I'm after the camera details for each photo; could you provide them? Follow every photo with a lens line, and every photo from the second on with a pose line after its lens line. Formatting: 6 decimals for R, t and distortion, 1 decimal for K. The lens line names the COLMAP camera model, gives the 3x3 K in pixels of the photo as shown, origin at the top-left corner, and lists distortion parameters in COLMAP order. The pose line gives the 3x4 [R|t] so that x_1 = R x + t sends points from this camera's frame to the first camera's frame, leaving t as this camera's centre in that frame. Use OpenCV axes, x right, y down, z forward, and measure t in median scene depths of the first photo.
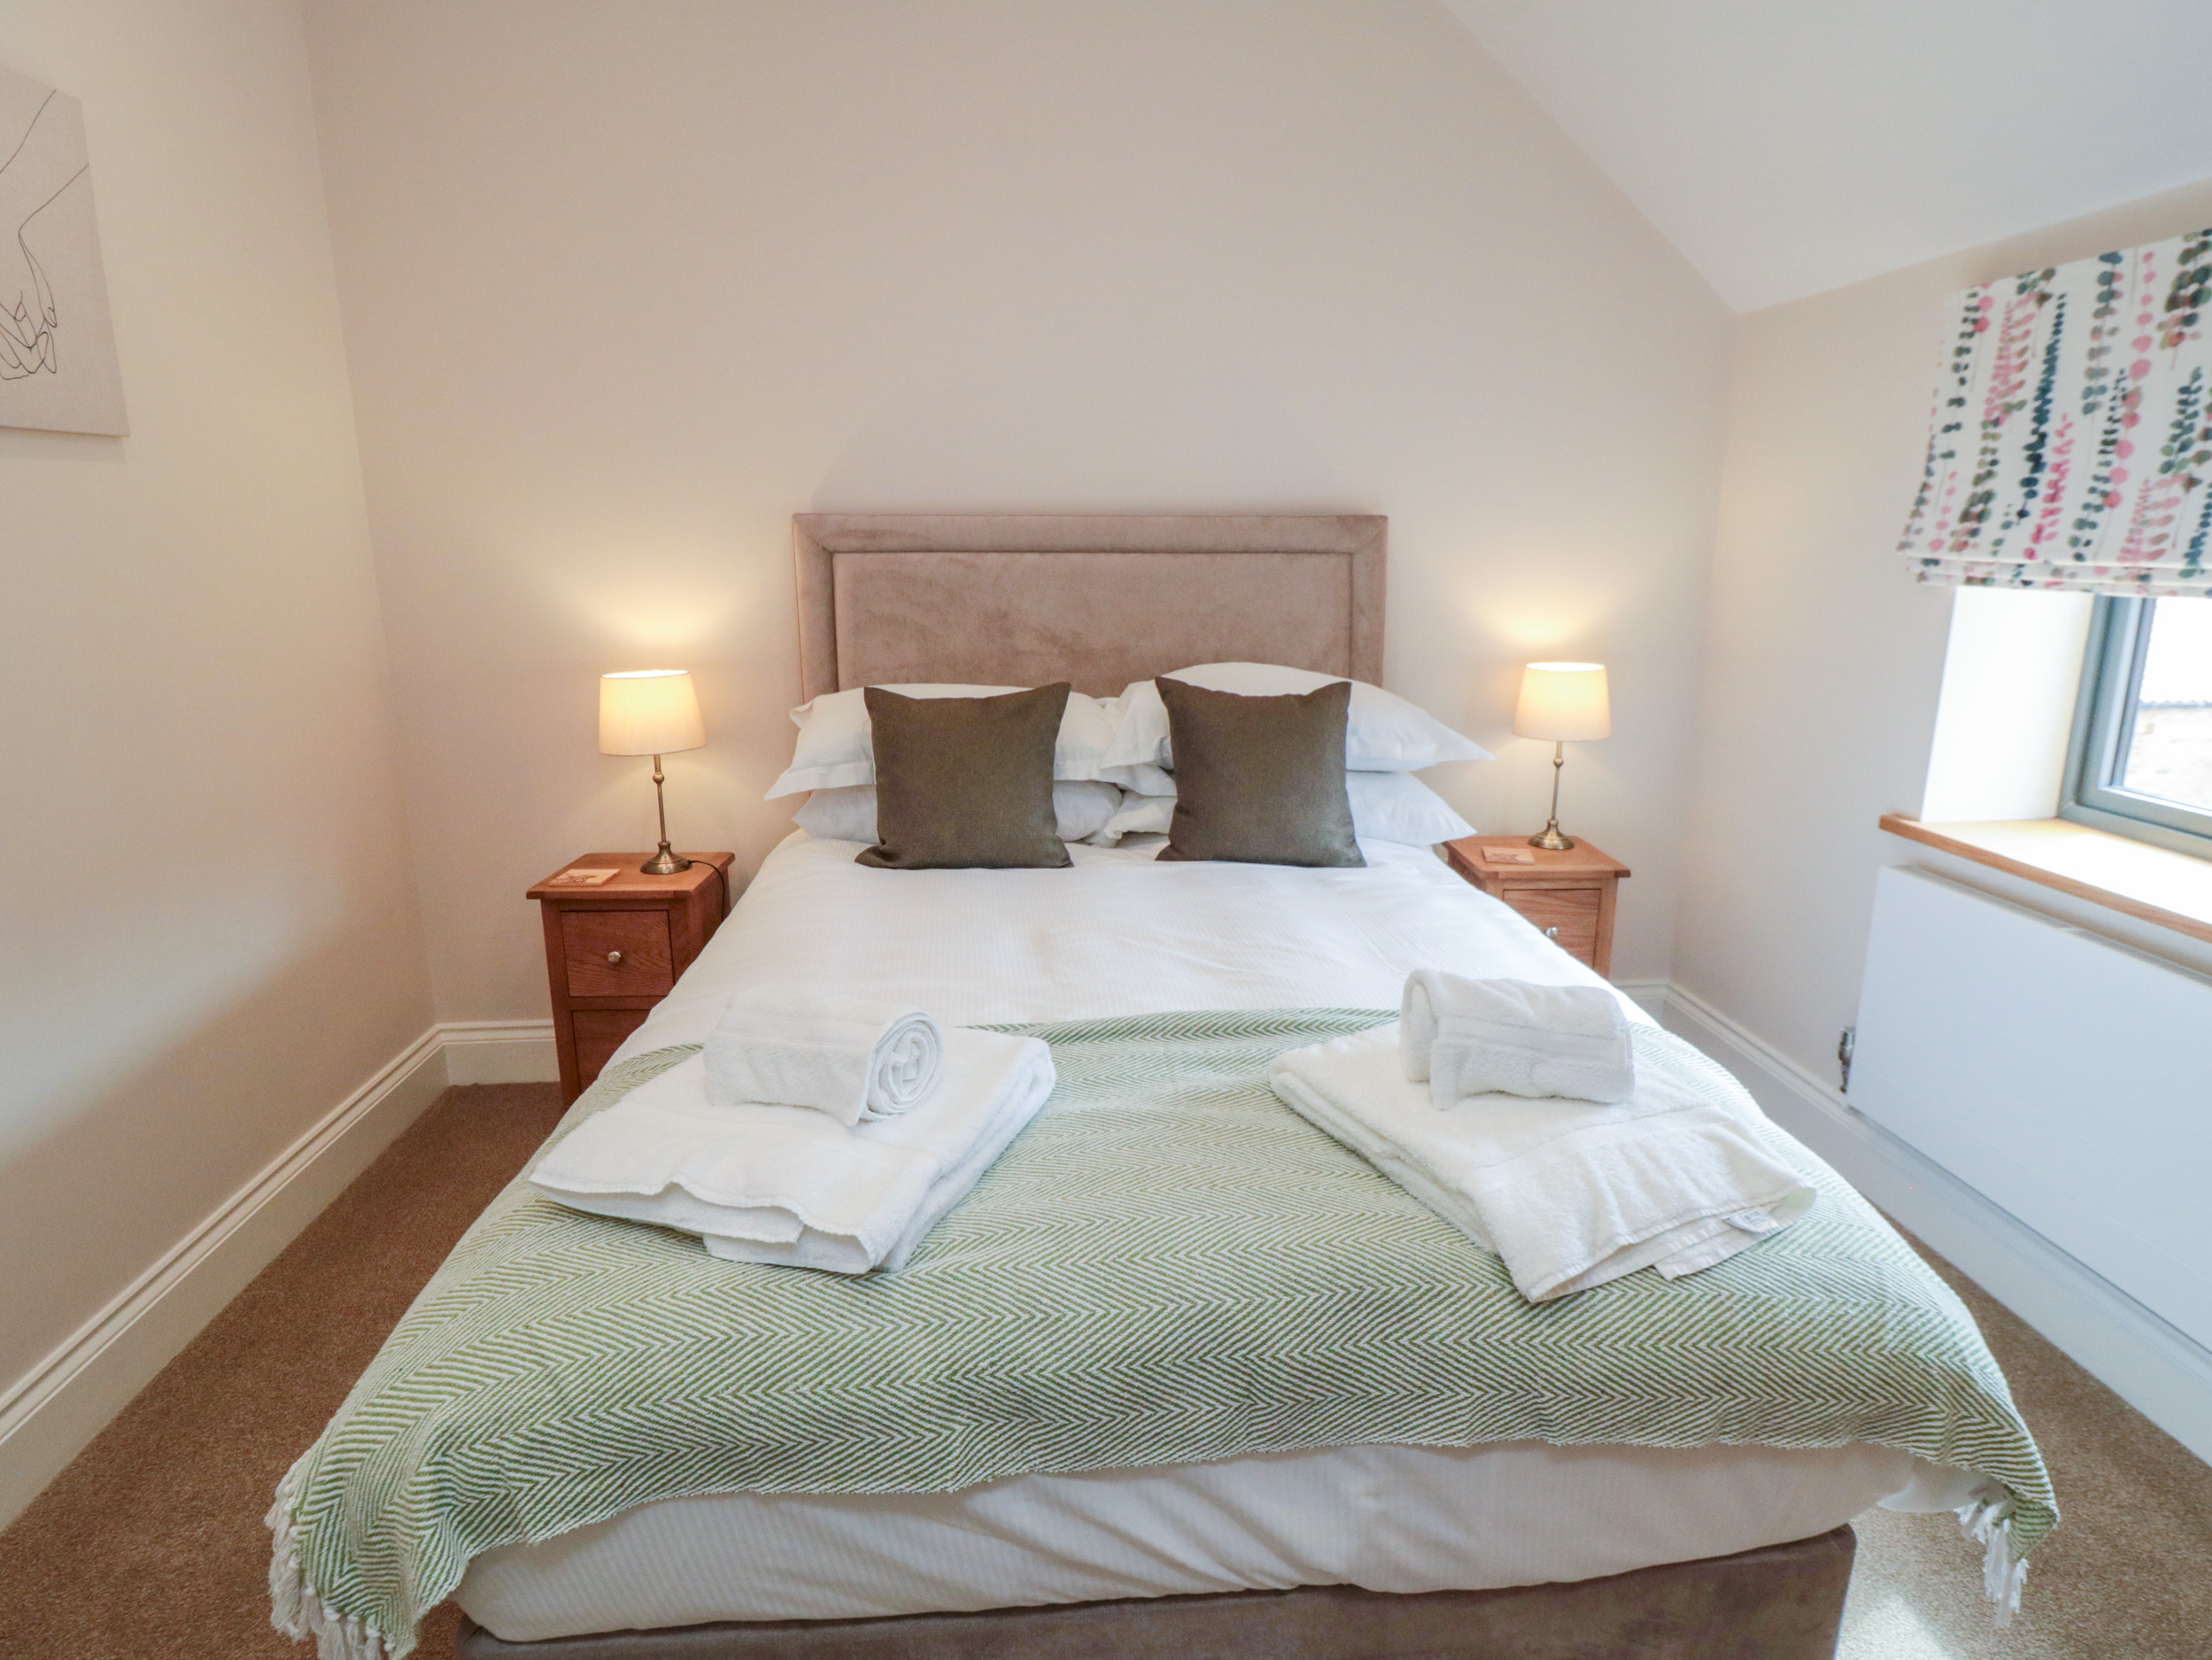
lens RADIAL K [[1229.7, 0, 1106.0], [0, 1229.7, 830.0], [0, 0, 1]] dist [-0.000290, -0.016988]
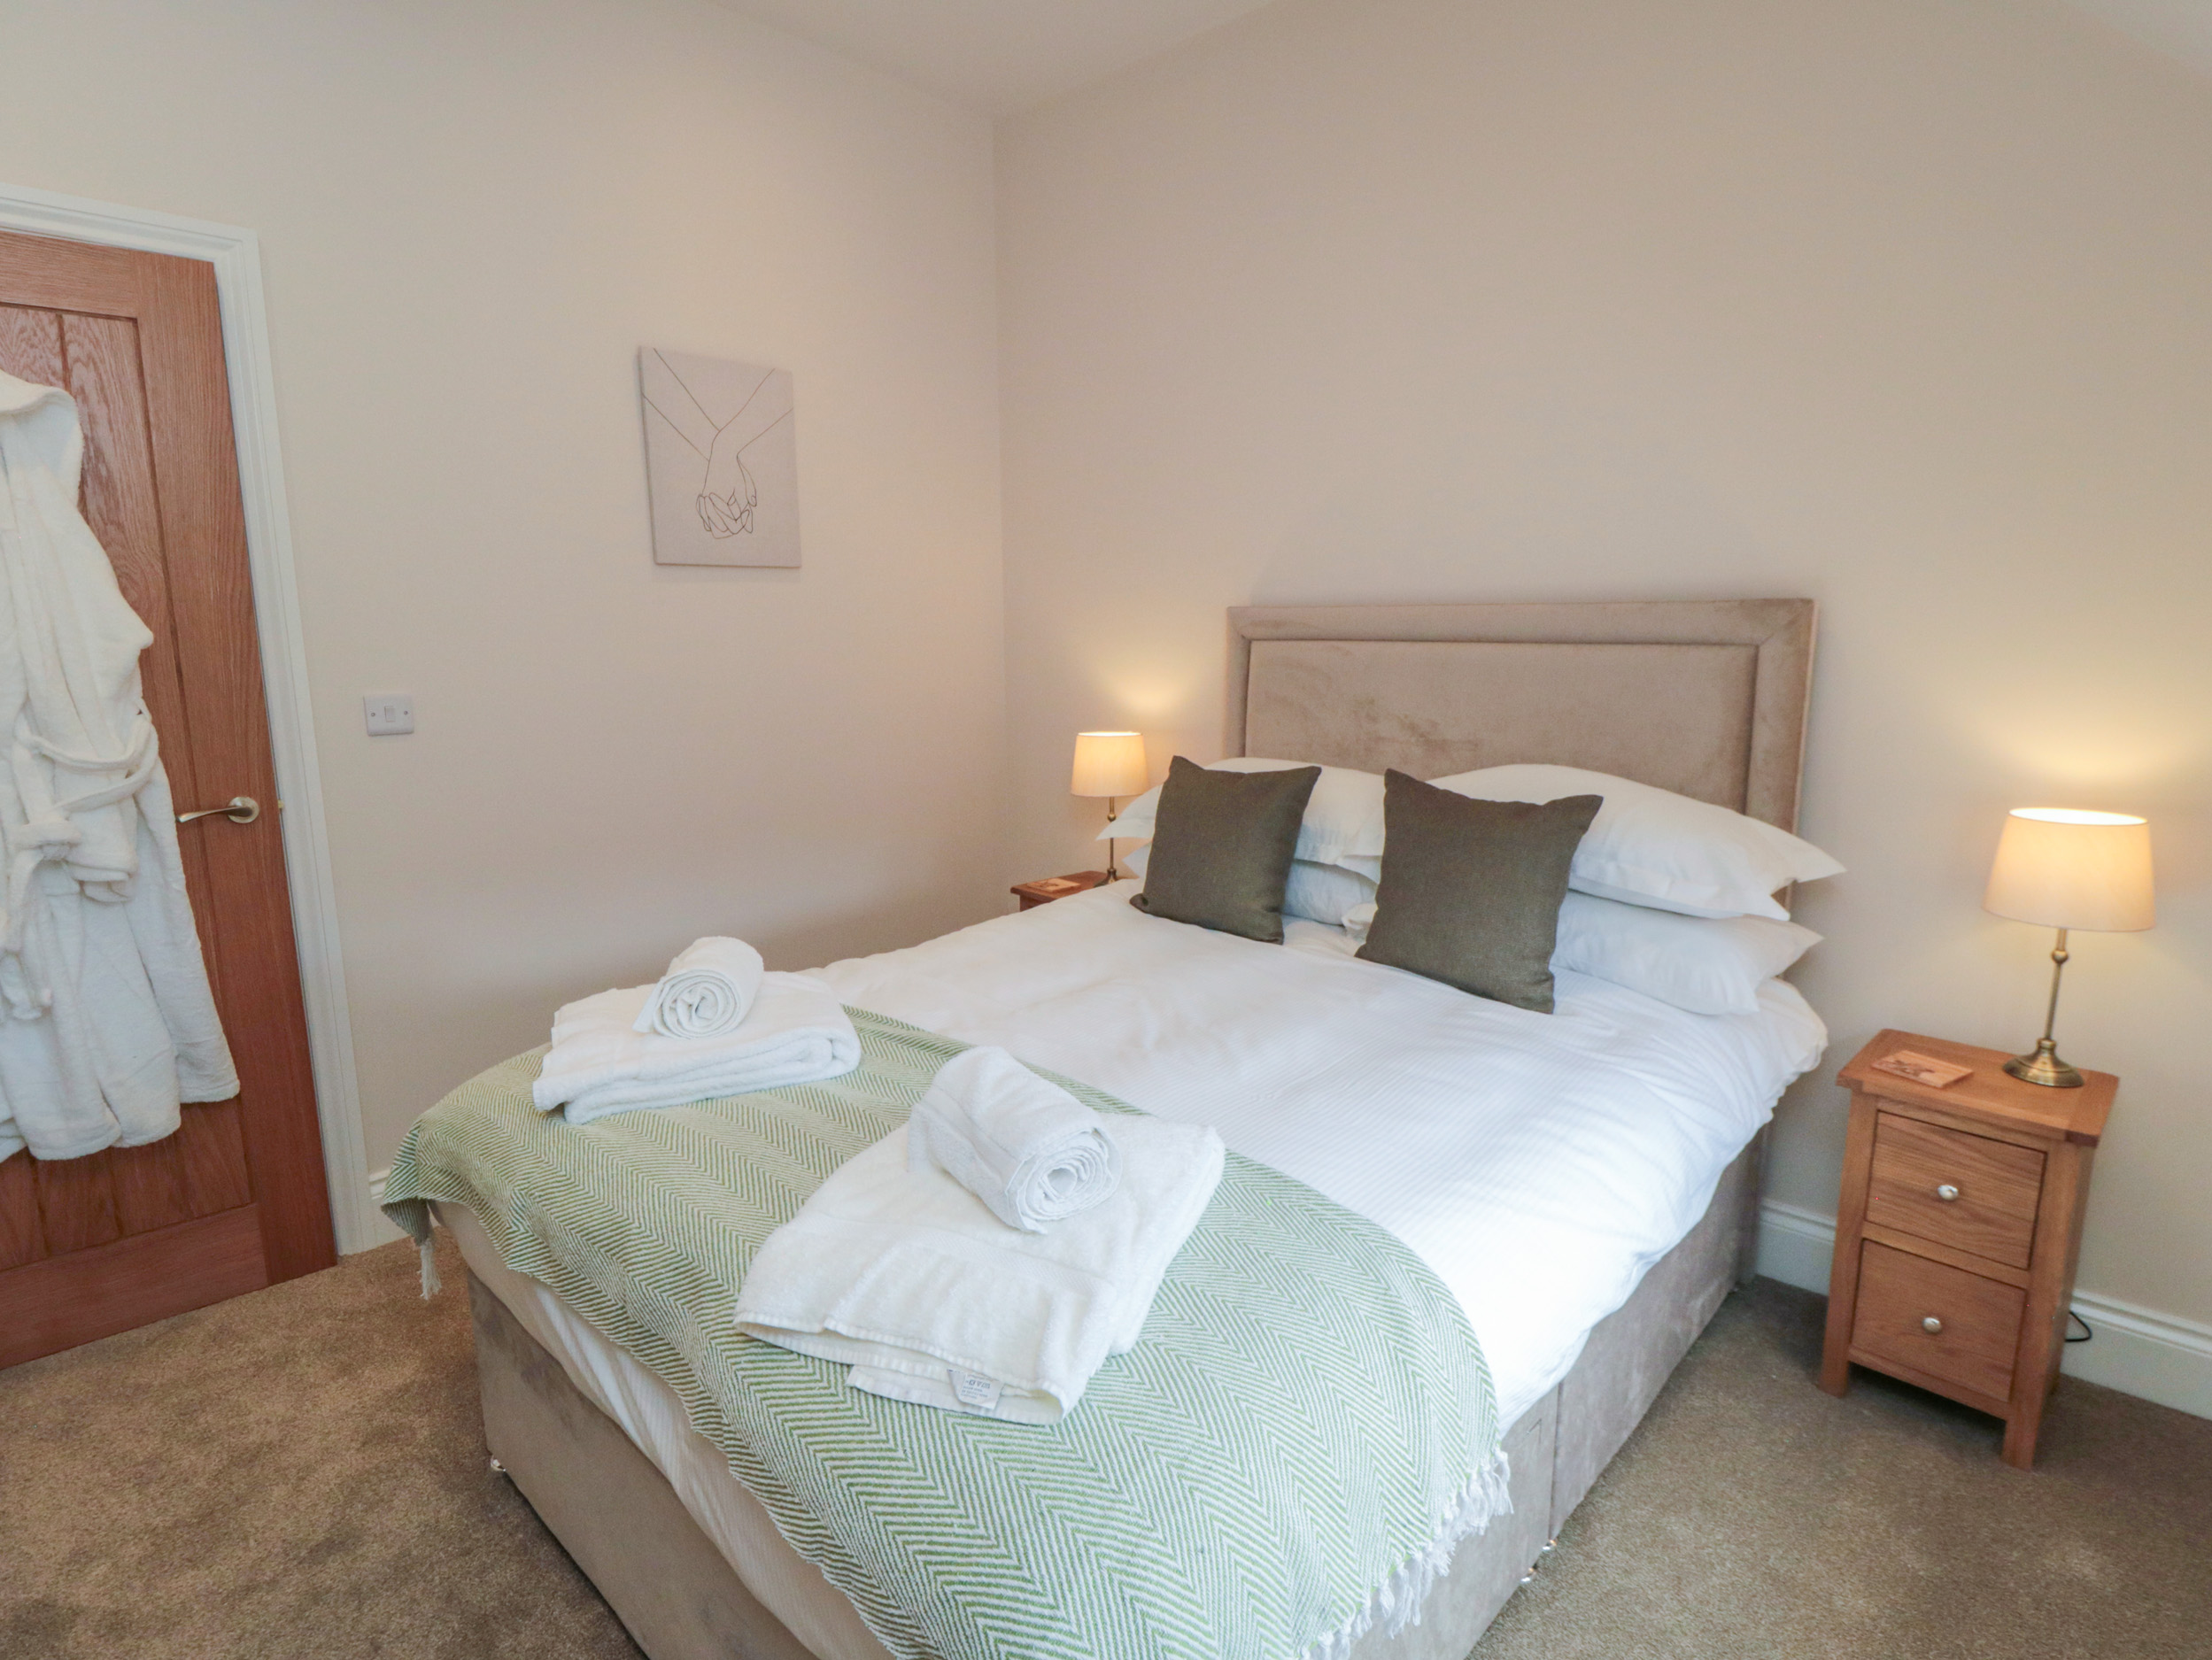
lens RADIAL K [[1154.7, 0, 1094.5], [0, 1154.7, 817.0], [0, 0, 1]] dist [-0.000758, -0.009253]
pose [[0.669394, 0.118599, -0.733380, 0.538308], [-0.169683, 0.985488, 0.004491, -0.049759], [0.723270, 0.121436, 0.679804, 0.209997]]
